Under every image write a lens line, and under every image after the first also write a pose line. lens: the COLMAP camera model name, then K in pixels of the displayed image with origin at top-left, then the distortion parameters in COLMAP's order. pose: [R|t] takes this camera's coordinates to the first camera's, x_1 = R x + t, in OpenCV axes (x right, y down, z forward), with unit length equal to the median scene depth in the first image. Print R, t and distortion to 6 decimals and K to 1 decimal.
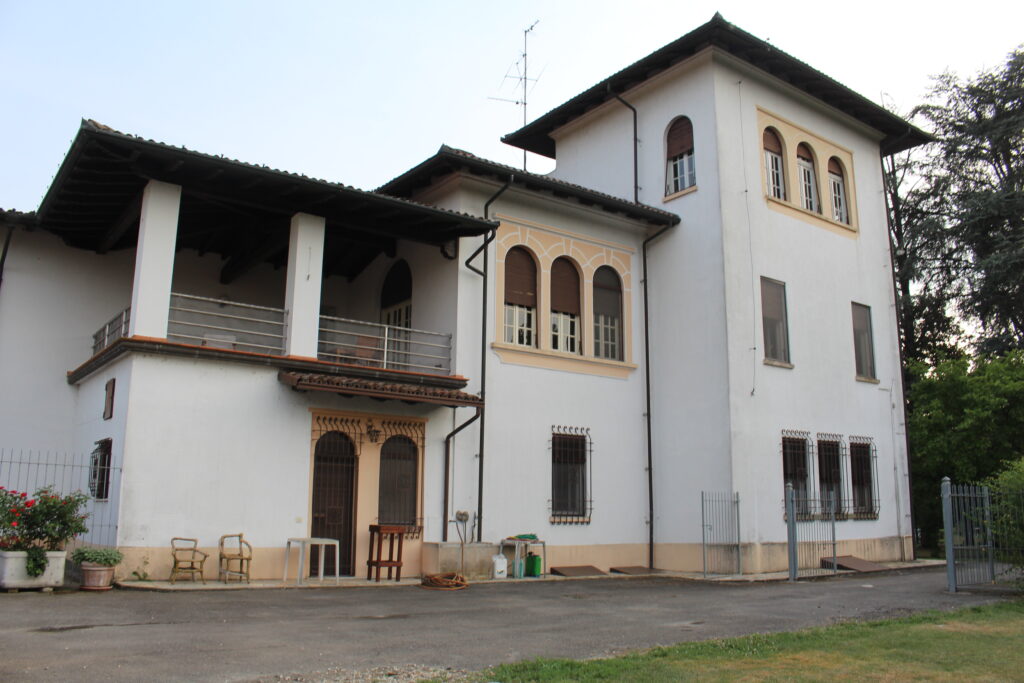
lens RADIAL K [[852.8, 0, 512.0], [0, 852.8, 341.5], [0, 0, 1]] dist [-0.164885, 0.161244]
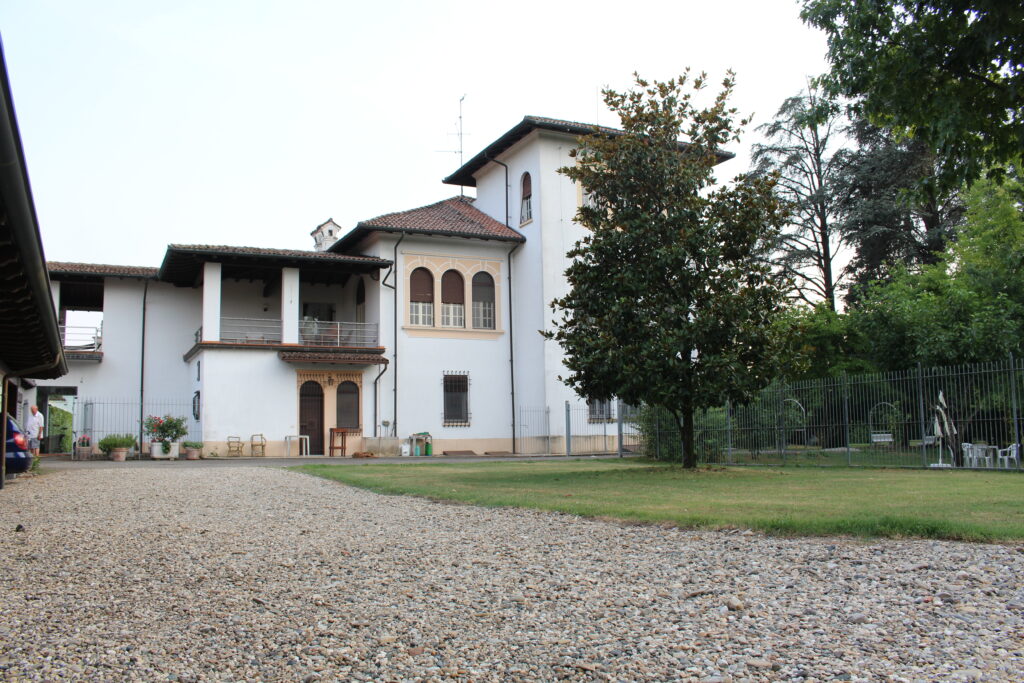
lens RADIAL K [[852.8, 0, 512.0], [0, 852.8, 341.5], [0, 0, 1]] dist [-0.164885, 0.161244]
pose [[0.981825, -0.046965, -0.183888, 0.543262], [0.063550, 0.994322, 0.085358, -0.107009], [0.178835, -0.095493, 0.979234, -0.720103]]
